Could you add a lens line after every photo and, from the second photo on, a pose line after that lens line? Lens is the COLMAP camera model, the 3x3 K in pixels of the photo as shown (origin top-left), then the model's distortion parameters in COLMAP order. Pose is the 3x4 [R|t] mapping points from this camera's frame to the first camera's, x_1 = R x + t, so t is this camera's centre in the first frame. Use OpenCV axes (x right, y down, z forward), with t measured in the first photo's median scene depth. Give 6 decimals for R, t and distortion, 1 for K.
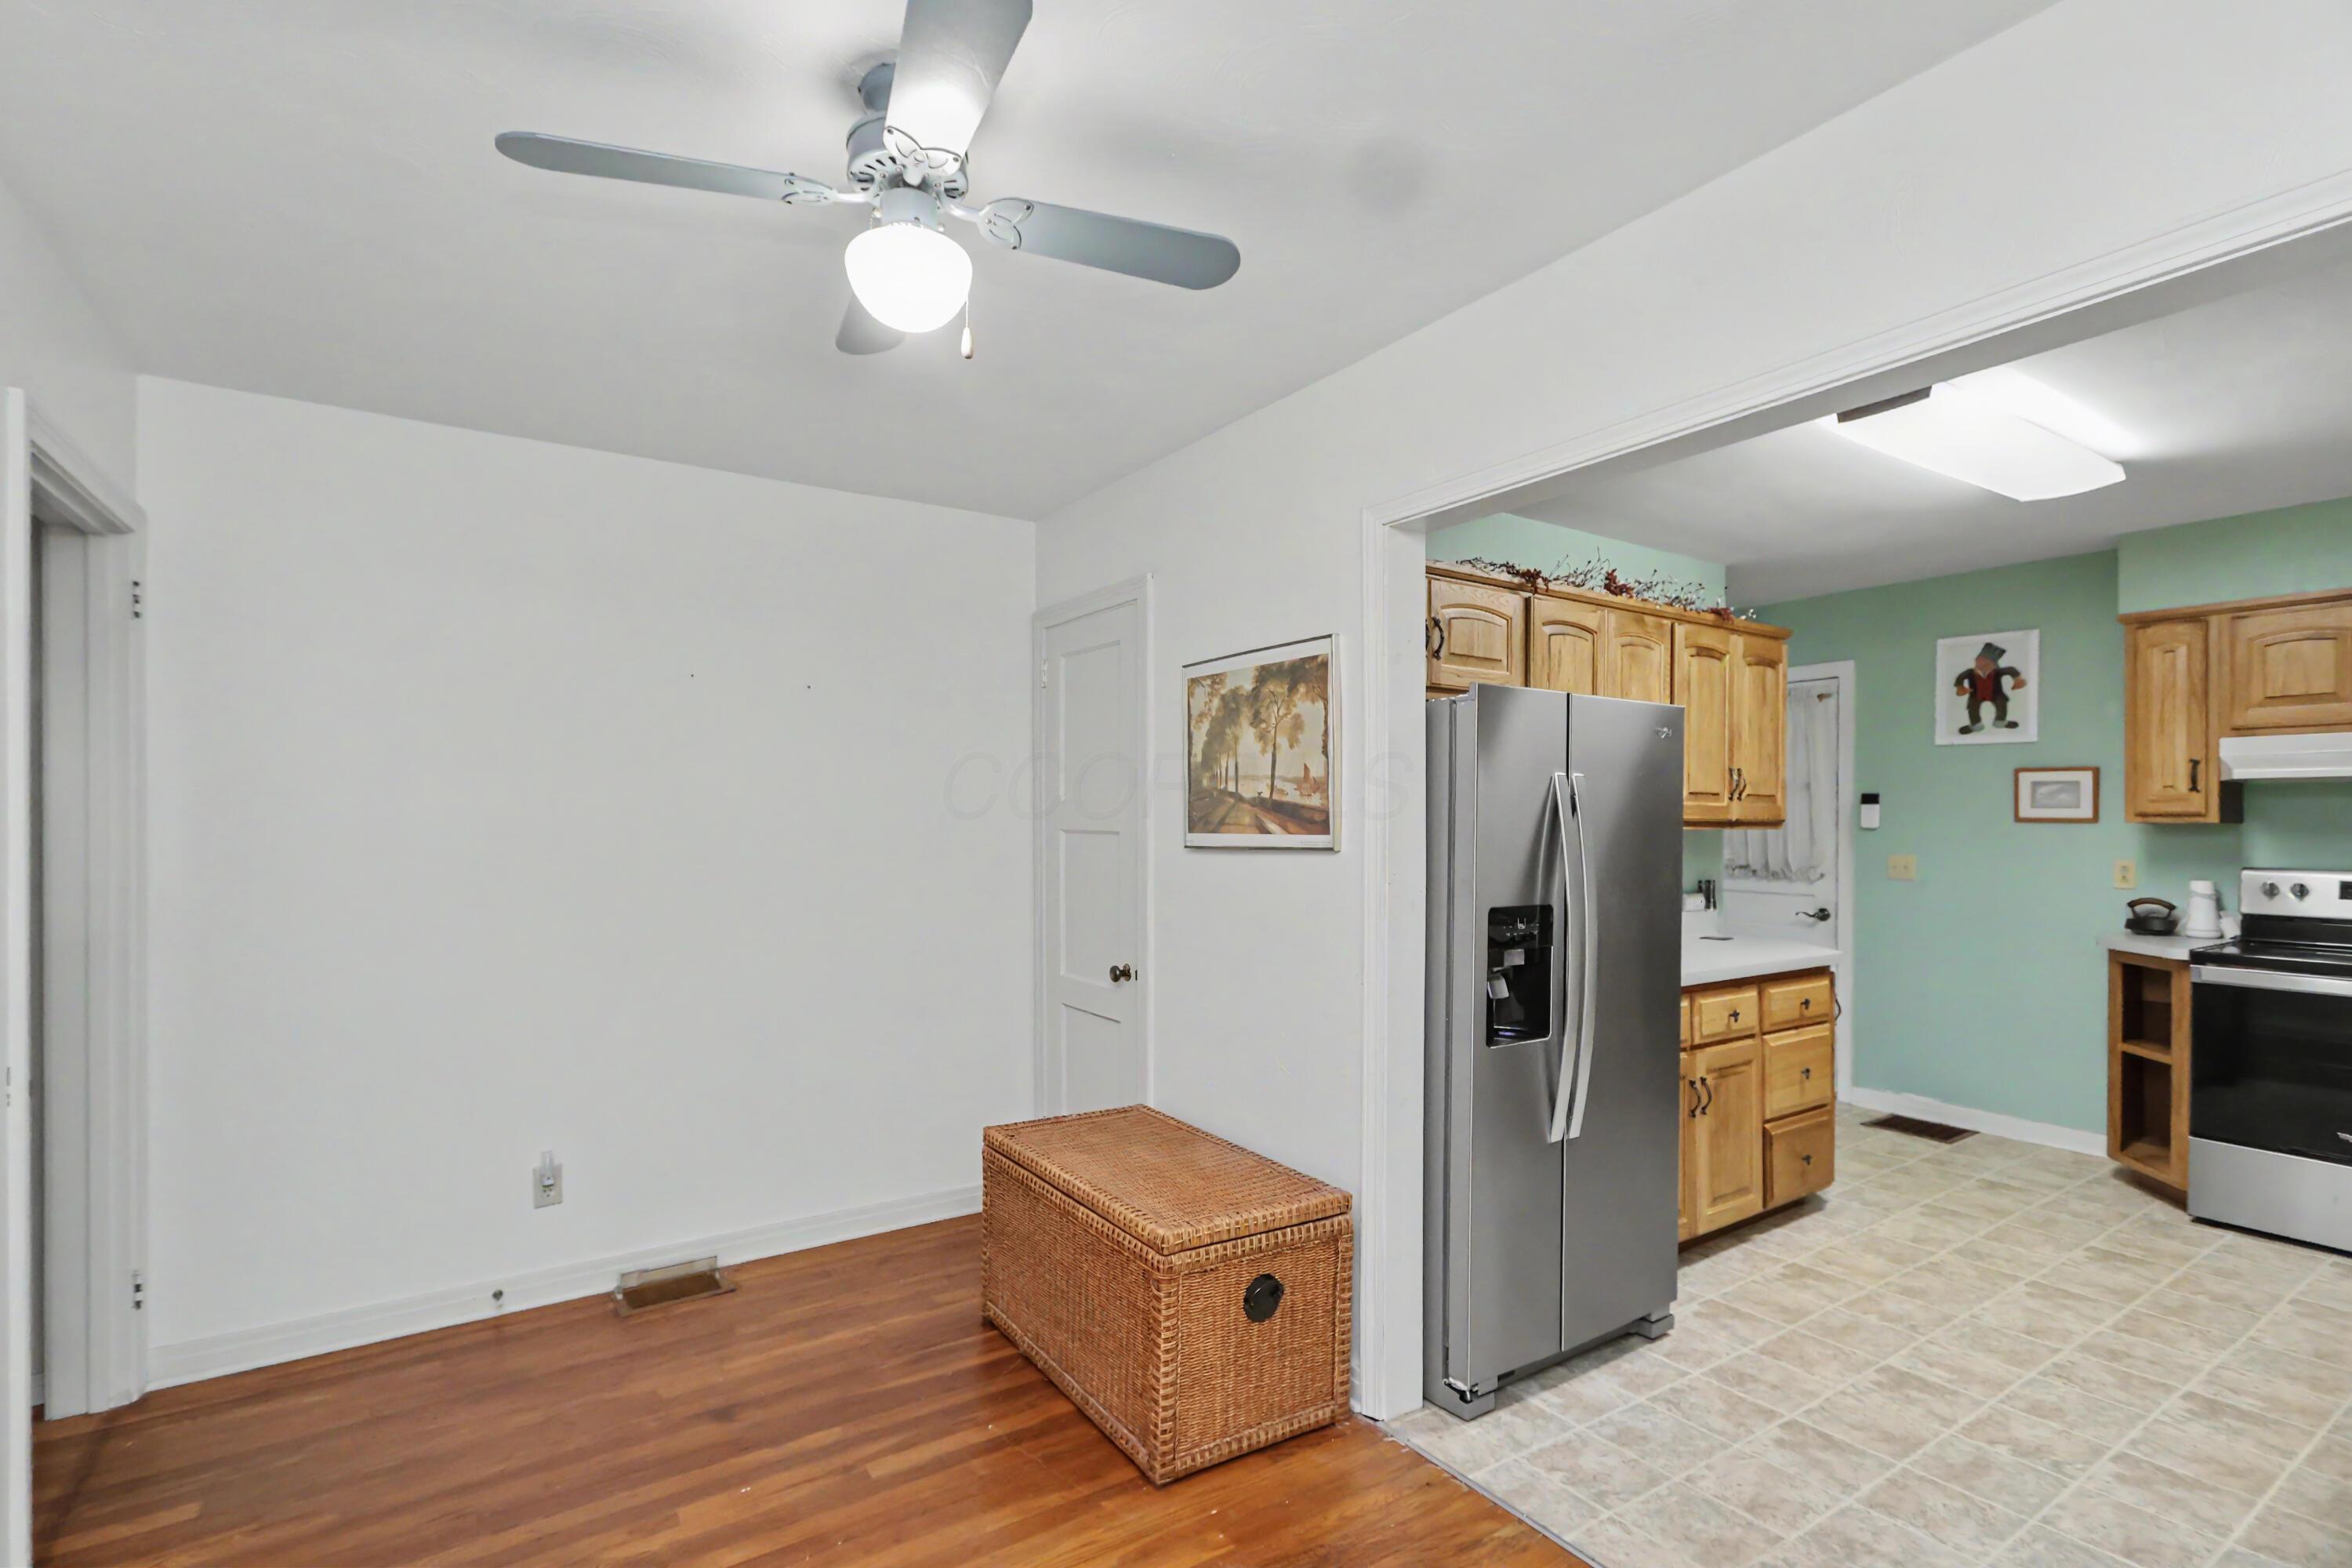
lens RADIAL K [[1063.7, 0, 1162.4], [0, 1063.7, 818.7], [0, 0, 1]] dist [0.000356, -0.000158]
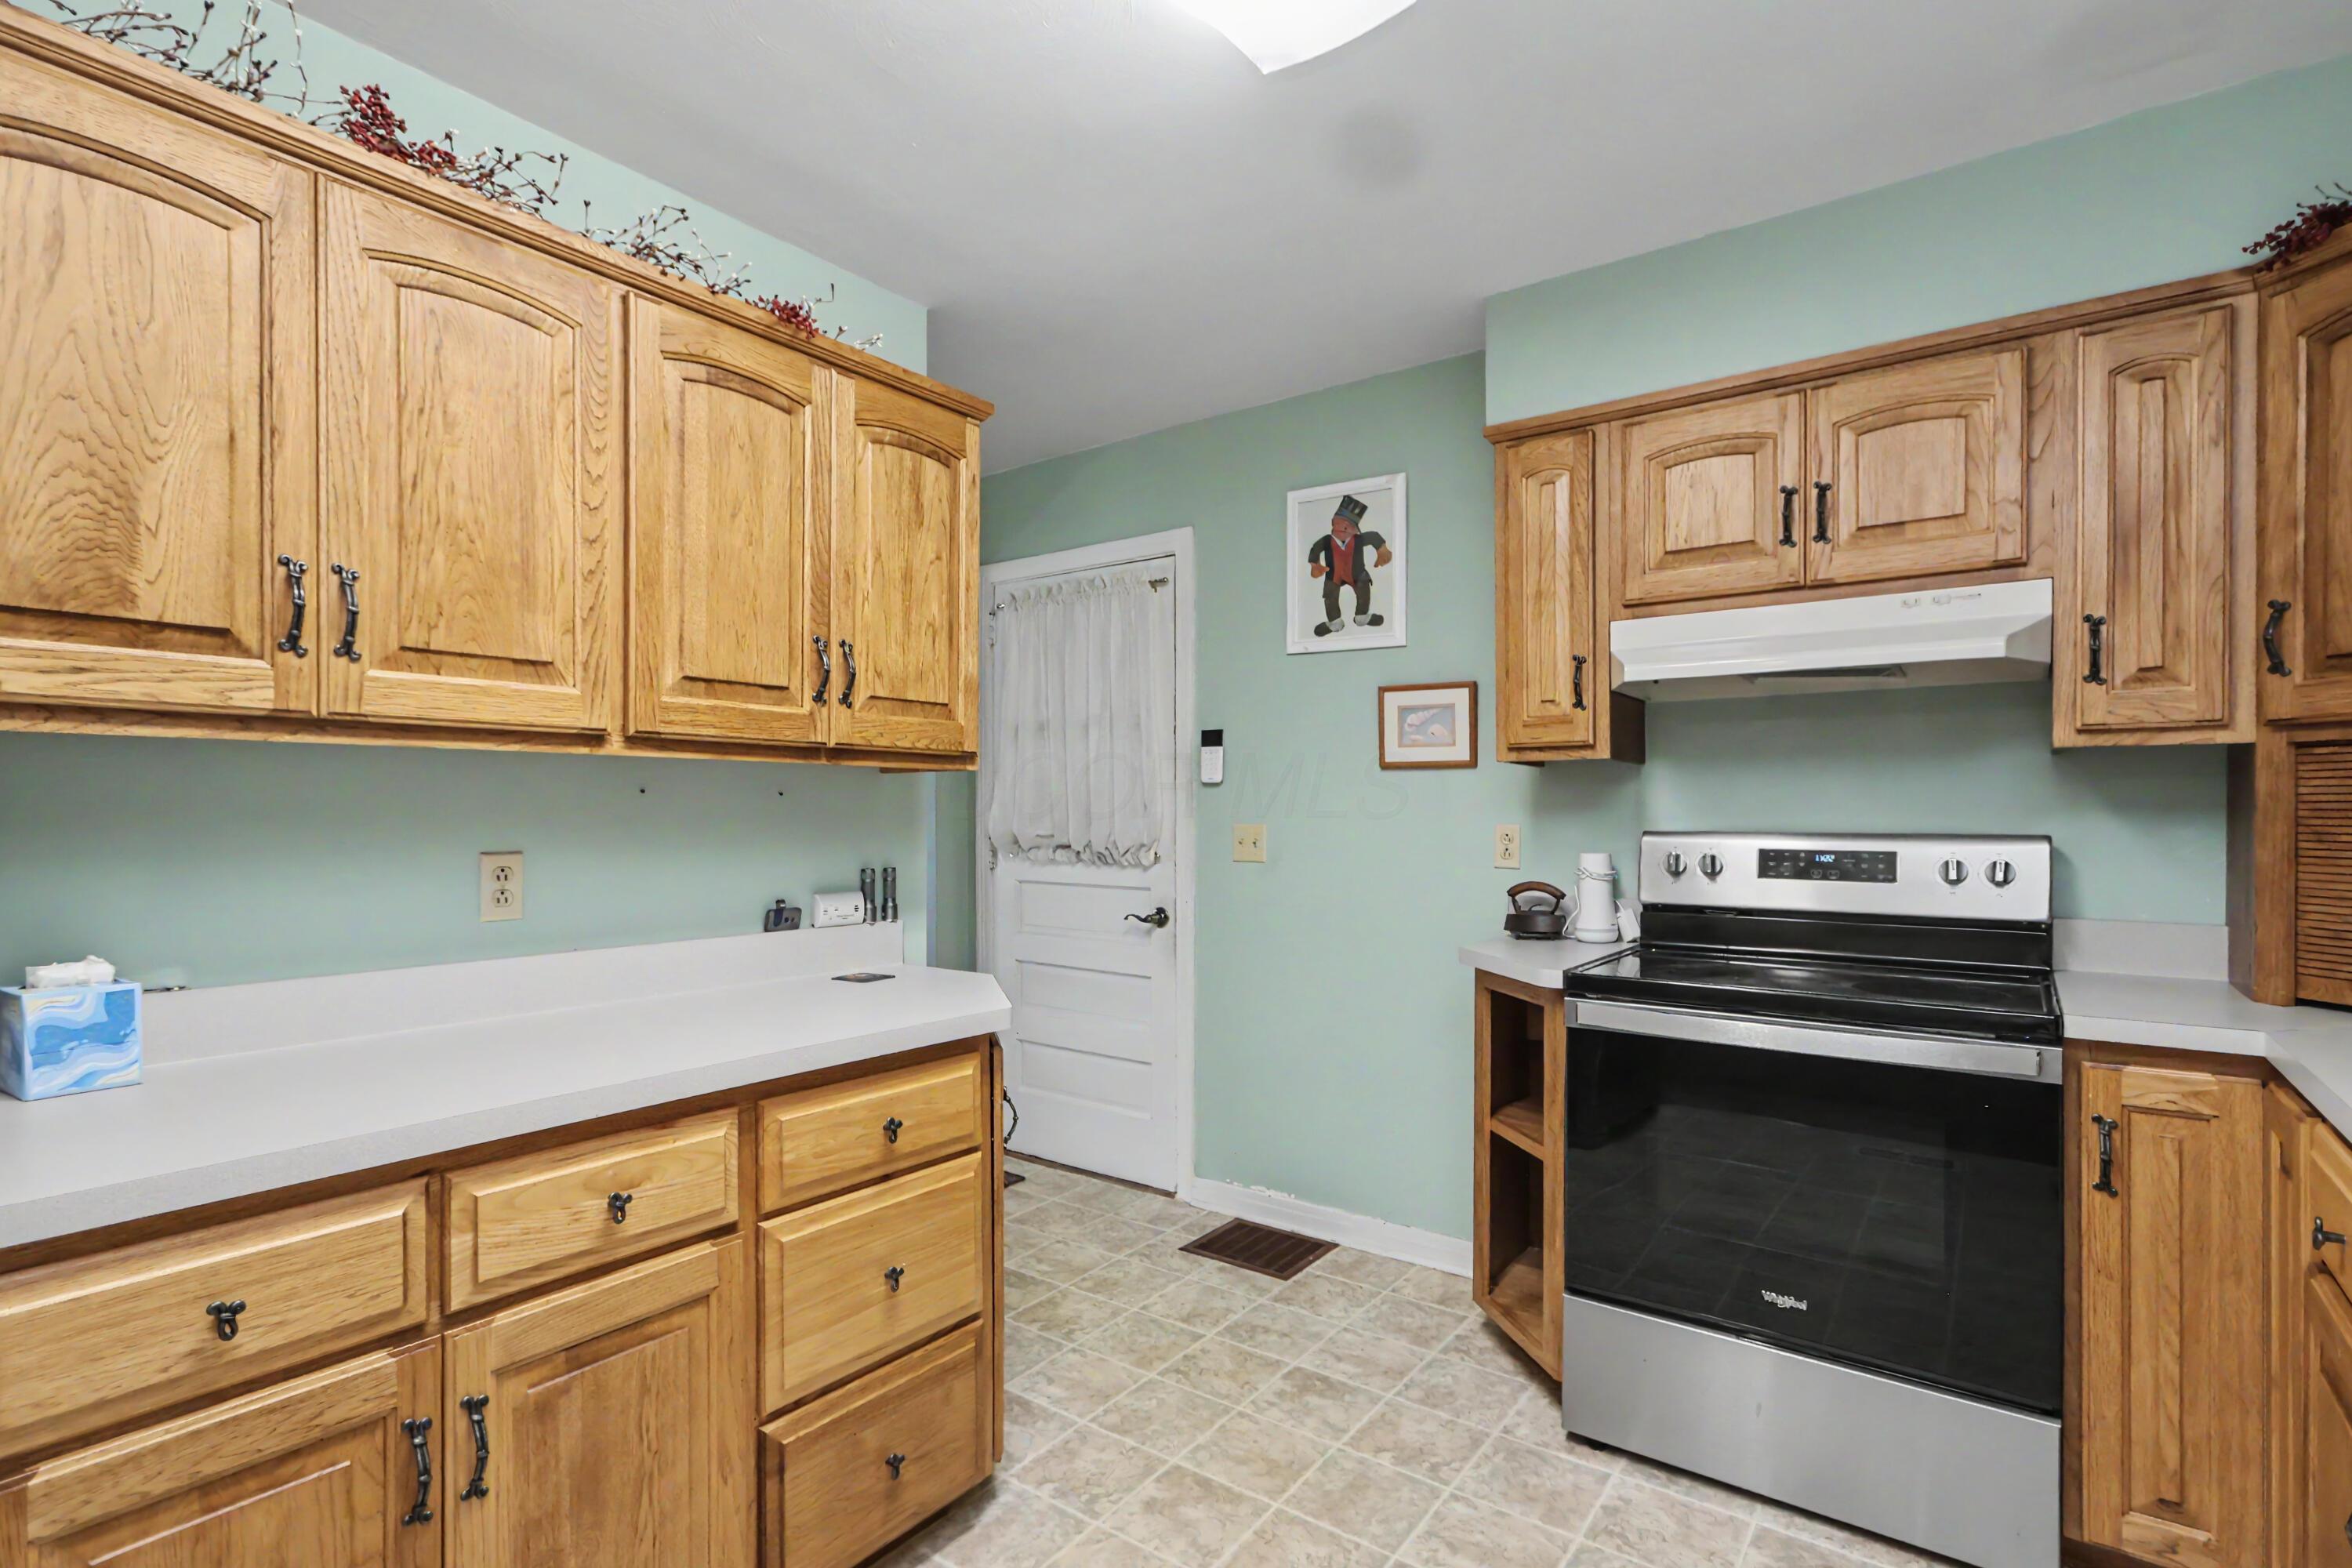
lens RADIAL K [[1063.7, 0, 1187.0], [0, 1063.7, 816.6], [0, 0, 1]] dist [0.000356, -0.000158]
pose [[0.939335, -0.004747, 0.342968, 0.539797], [0.003931, 0.999988, 0.003077, 0.034505], [-0.342978, -0.001542, 0.939342, 0.493819]]
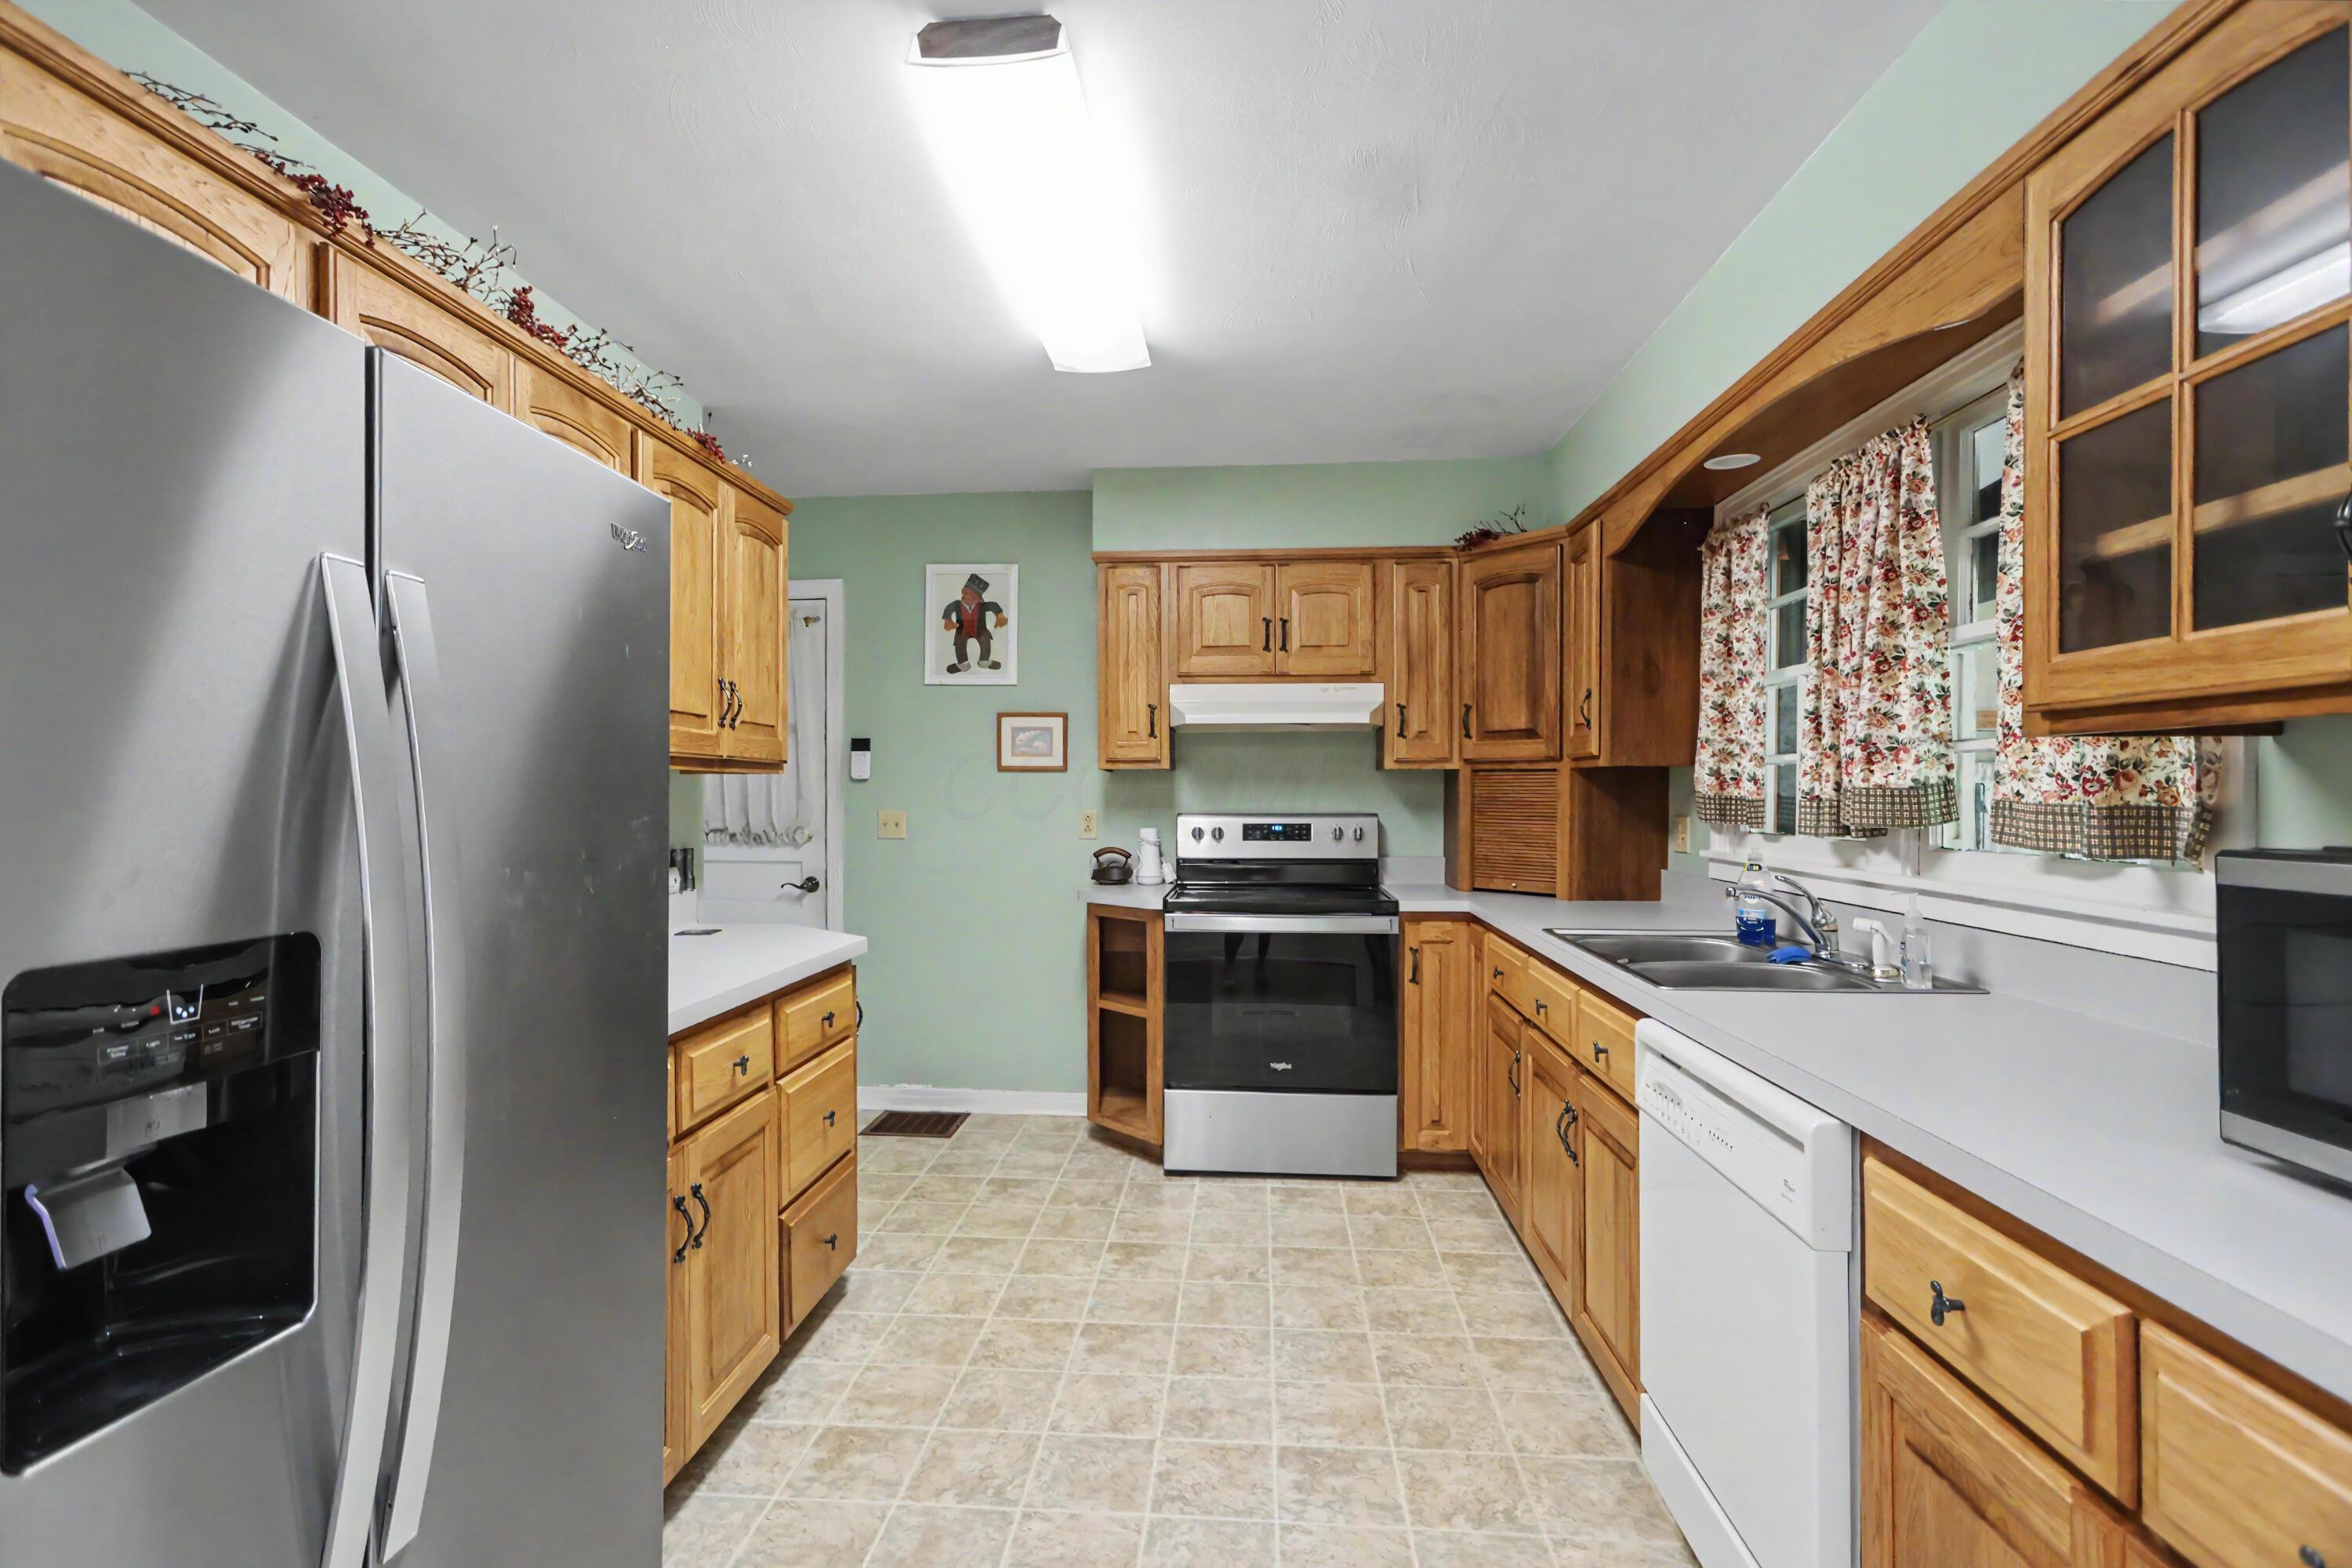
lens RADIAL K [[1063.7, 0, 1120.4], [0, 1063.7, 805.1], [0, 0, 1]] dist [0.000356, -0.000158]
pose [[0.630277, -0.013155, 0.776259, 0.177551], [0.004085, 0.999899, 0.013628, 0.023822], [-0.776359, -0.005419, 0.630267, 0.393251]]
